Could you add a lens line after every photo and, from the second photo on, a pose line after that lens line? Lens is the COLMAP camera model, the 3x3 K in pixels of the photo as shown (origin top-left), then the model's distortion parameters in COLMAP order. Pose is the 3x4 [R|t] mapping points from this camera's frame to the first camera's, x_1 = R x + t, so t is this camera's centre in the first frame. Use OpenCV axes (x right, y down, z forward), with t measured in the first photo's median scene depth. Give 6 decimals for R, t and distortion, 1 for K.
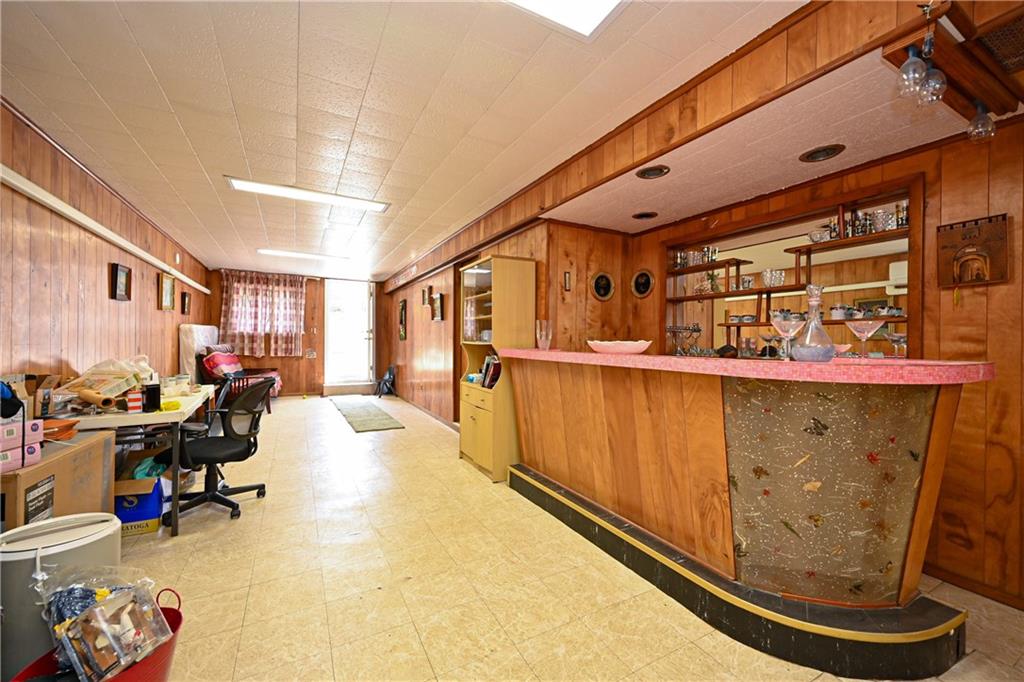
lens RADIAL K [[405.1, 0, 510.0], [0, 405.1, 345.9], [0, 0, 1]] dist [0.000124, -0.000002]
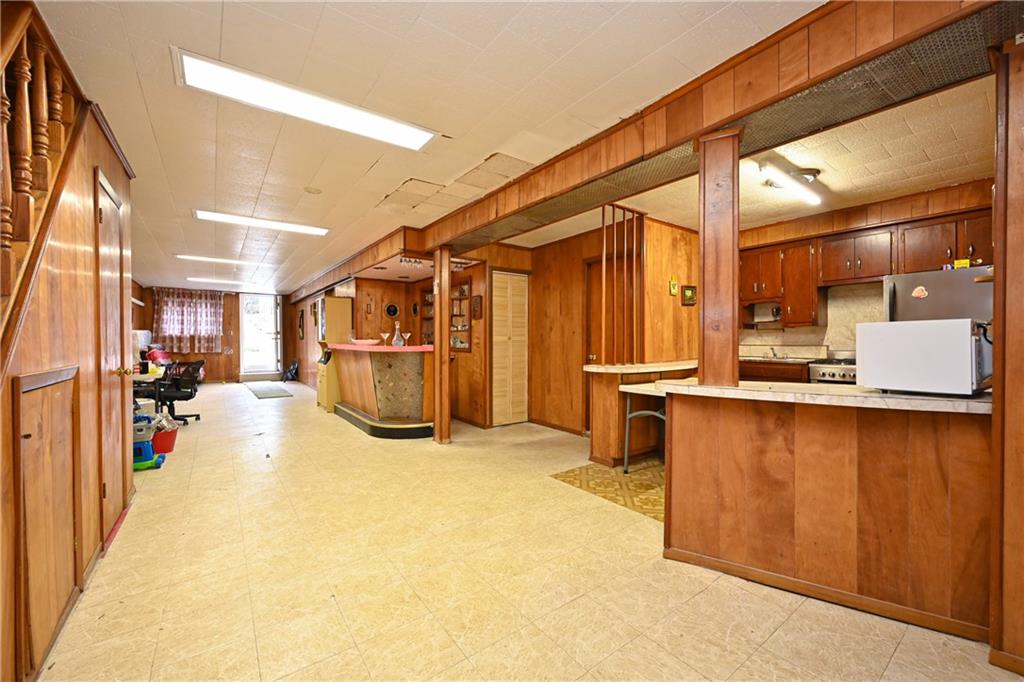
lens RADIAL K [[405.1, 0, 510.8], [0, 405.1, 342.3], [0, 0, 1]] dist [0.000124, -0.000002]
pose [[0.989722, -0.011579, 0.142537, 0.243886], [0.011780, 0.999930, -0.000562, 0.004435], [-0.142520, 0.002236, 0.989789, -0.461318]]
